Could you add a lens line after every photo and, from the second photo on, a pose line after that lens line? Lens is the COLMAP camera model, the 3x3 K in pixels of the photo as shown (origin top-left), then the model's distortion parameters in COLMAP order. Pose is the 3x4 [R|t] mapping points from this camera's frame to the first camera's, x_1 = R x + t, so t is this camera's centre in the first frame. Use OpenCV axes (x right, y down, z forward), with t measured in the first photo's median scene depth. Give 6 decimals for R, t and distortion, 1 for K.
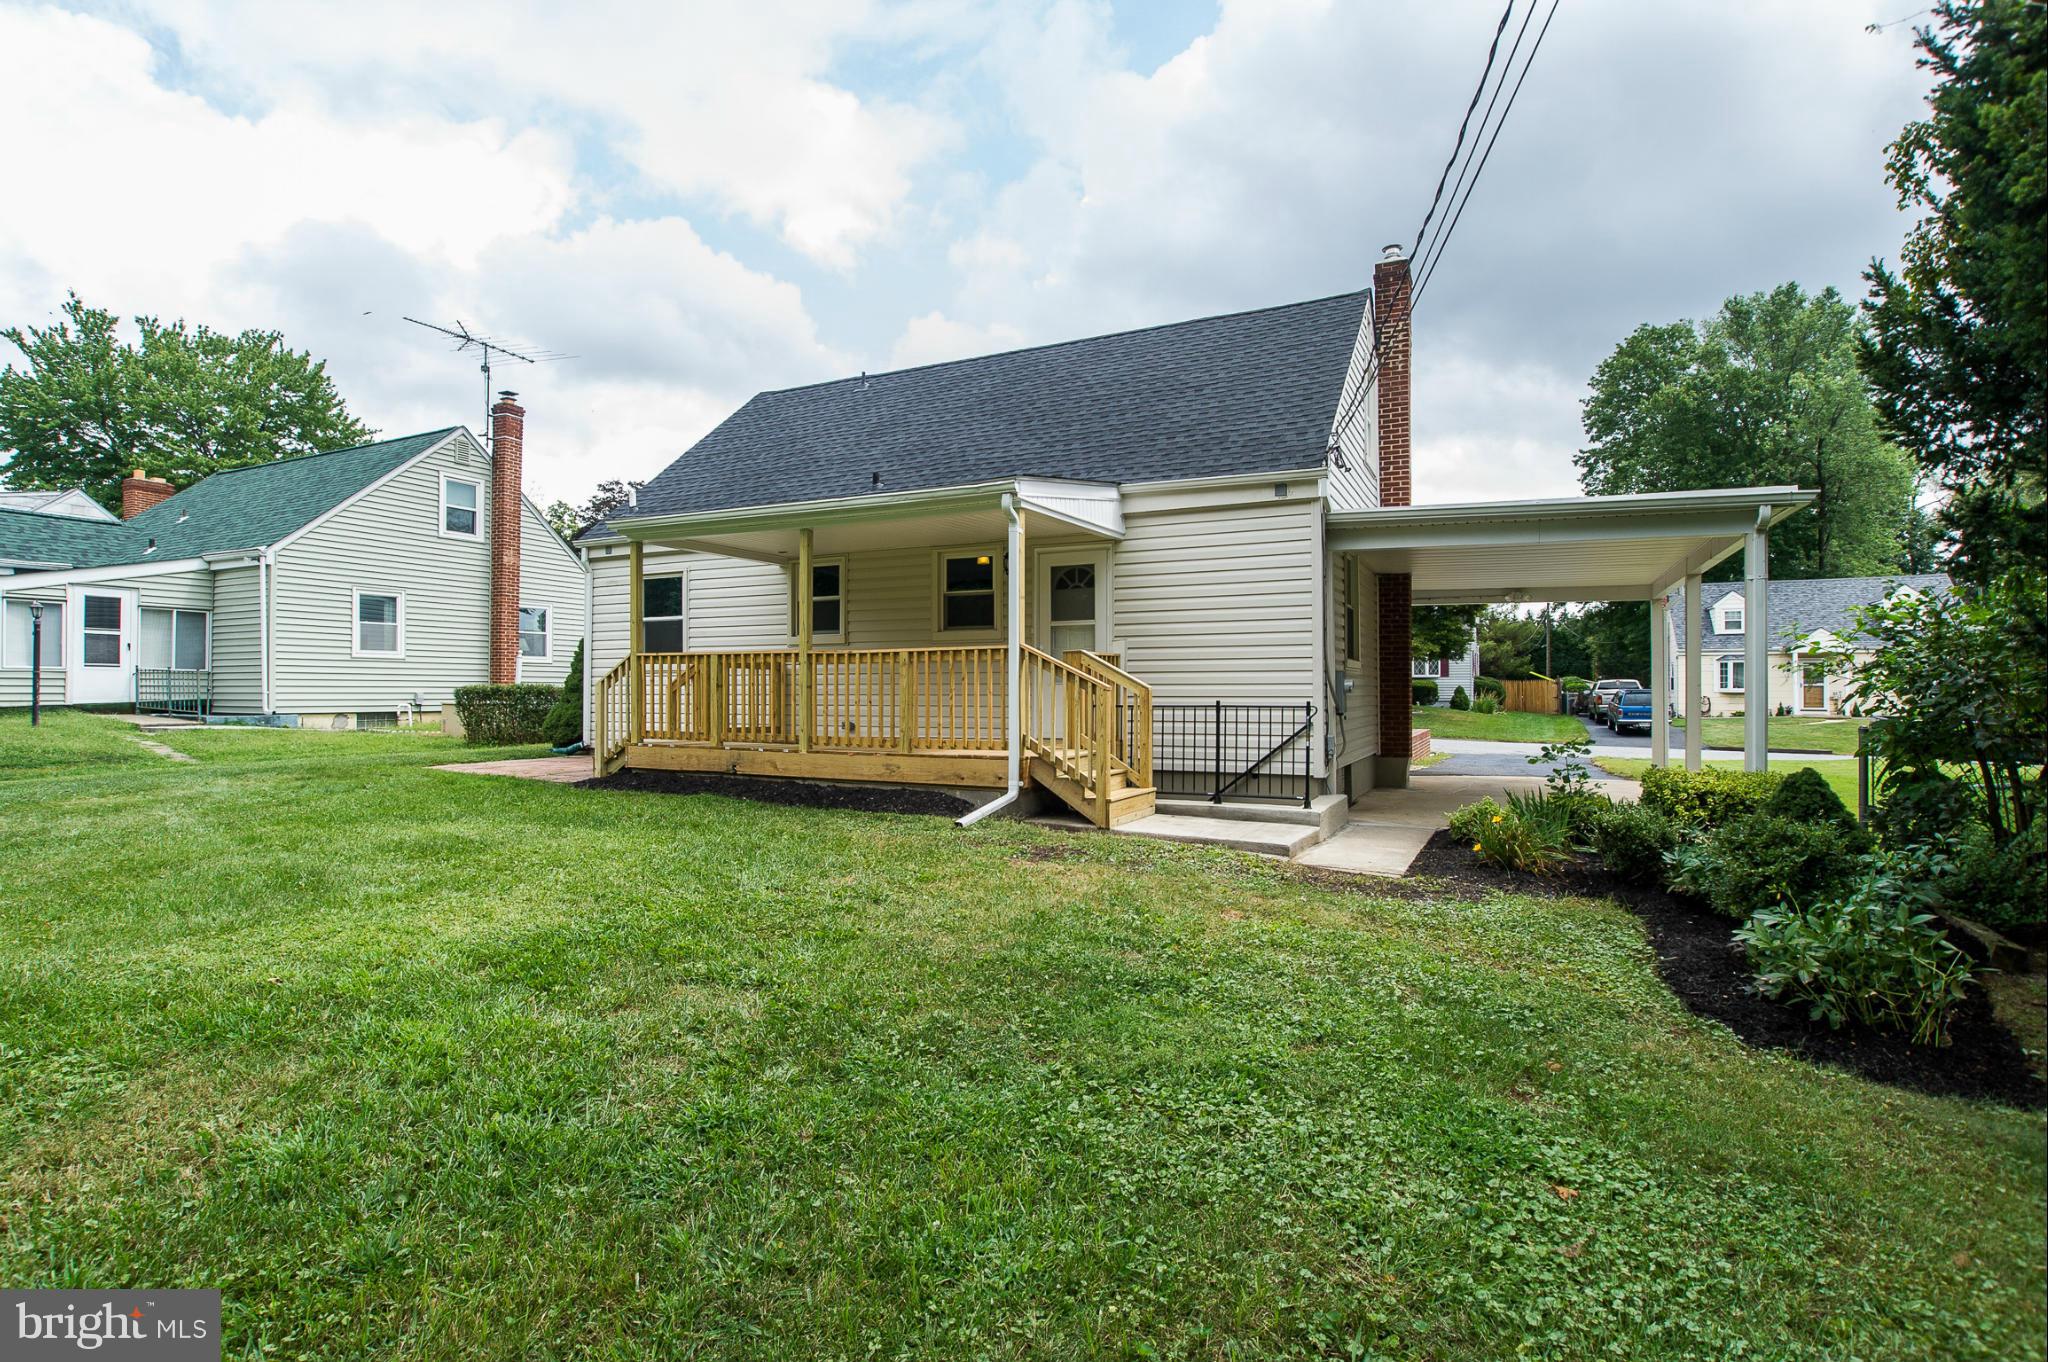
lens RADIAL K [[1007.5, 0, 1024.0], [0, 1007.5, 681.0], [0, 0, 1]] dist [0.011472, -0.000153]
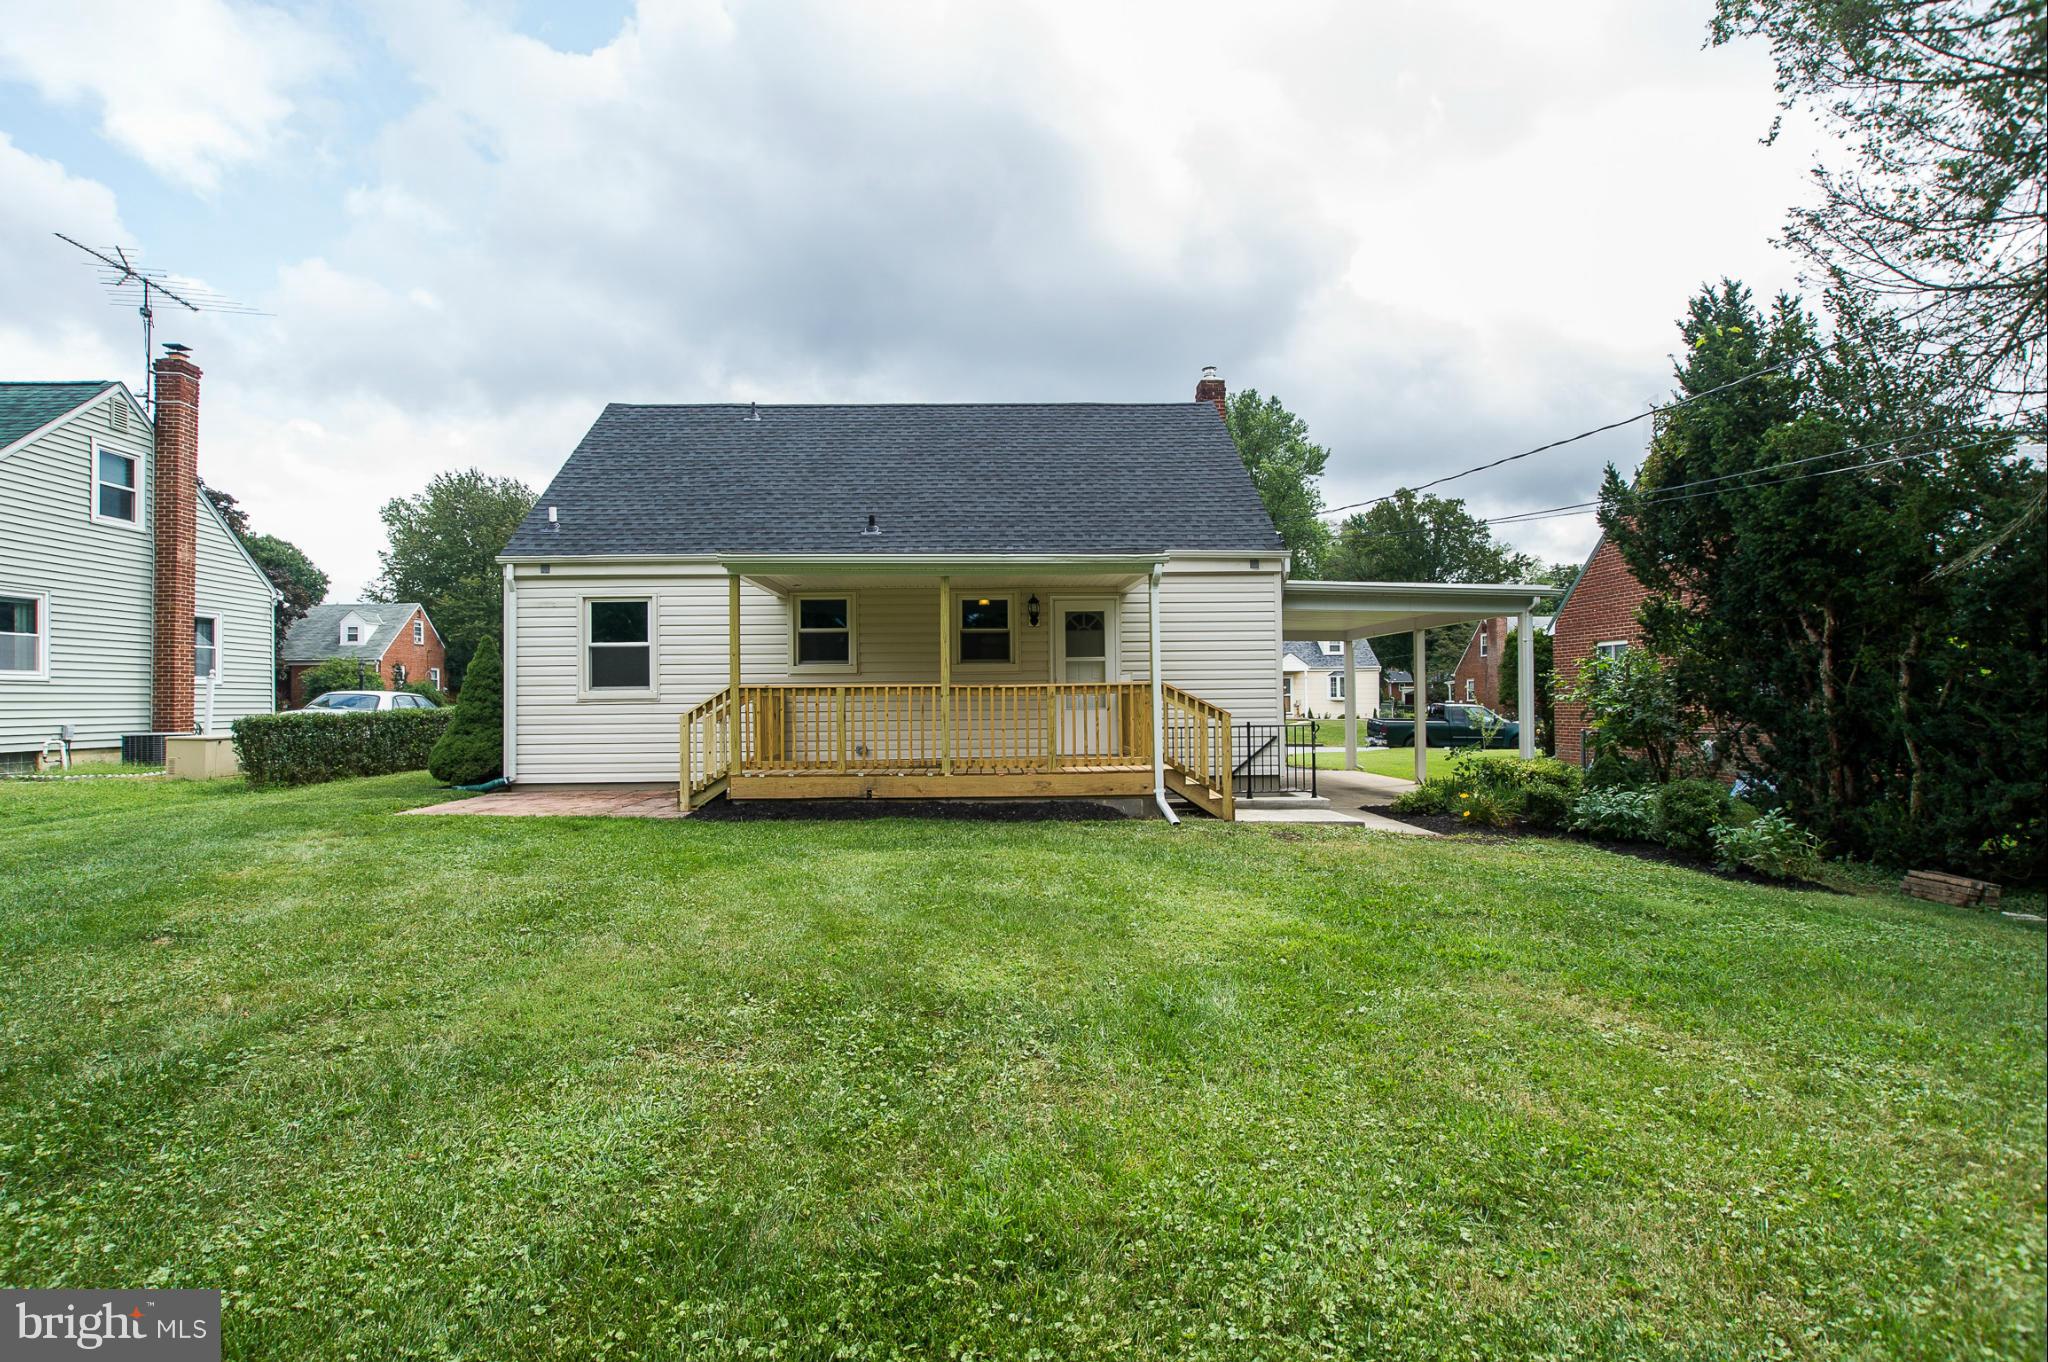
lens RADIAL K [[966.3, 0, 1024.0], [0, 966.3, 681.0], [0, 0, 1]] dist [0.025514, -0.010981]
pose [[0.879201, -0.000913, 0.476449, -0.499752], [0.005416, 0.999953, -0.008077, -0.018903], [-0.476419, 0.009682, 0.879165, 0.007835]]
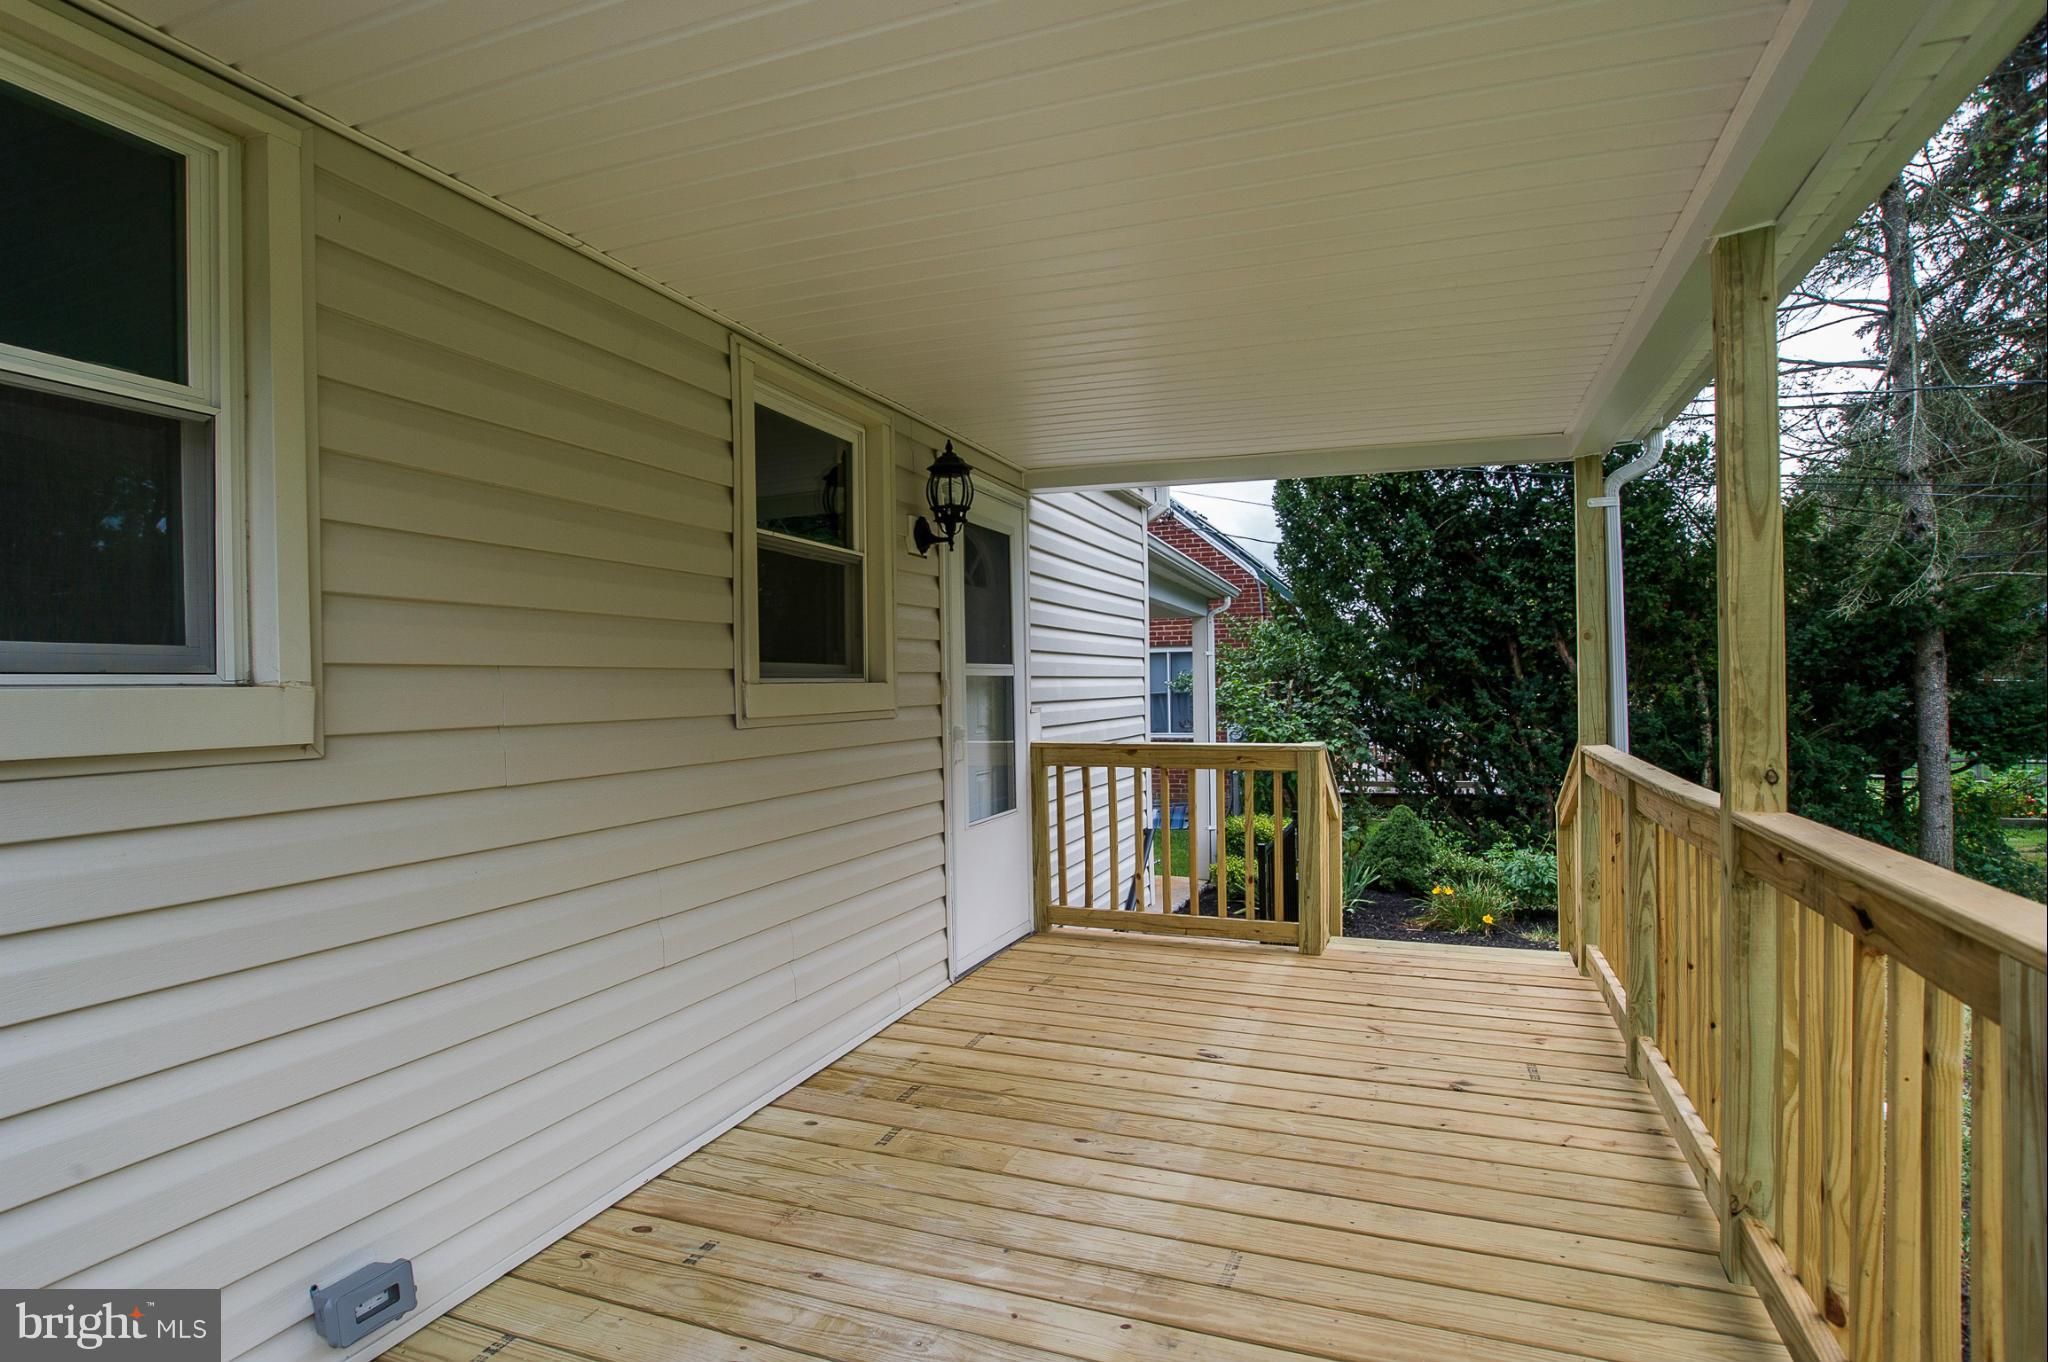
lens RADIAL K [[966.3, 0, 1024.0], [0, 966.3, 681.0], [0, 0, 1]] dist [0.025514, -0.010981]
pose [[-0.054857, 0.001842, 0.998493, -0.312975], [-0.004191, 0.999989, -0.002075, -0.045331], [-0.998485, -0.004298, -0.054848, 0.885891]]
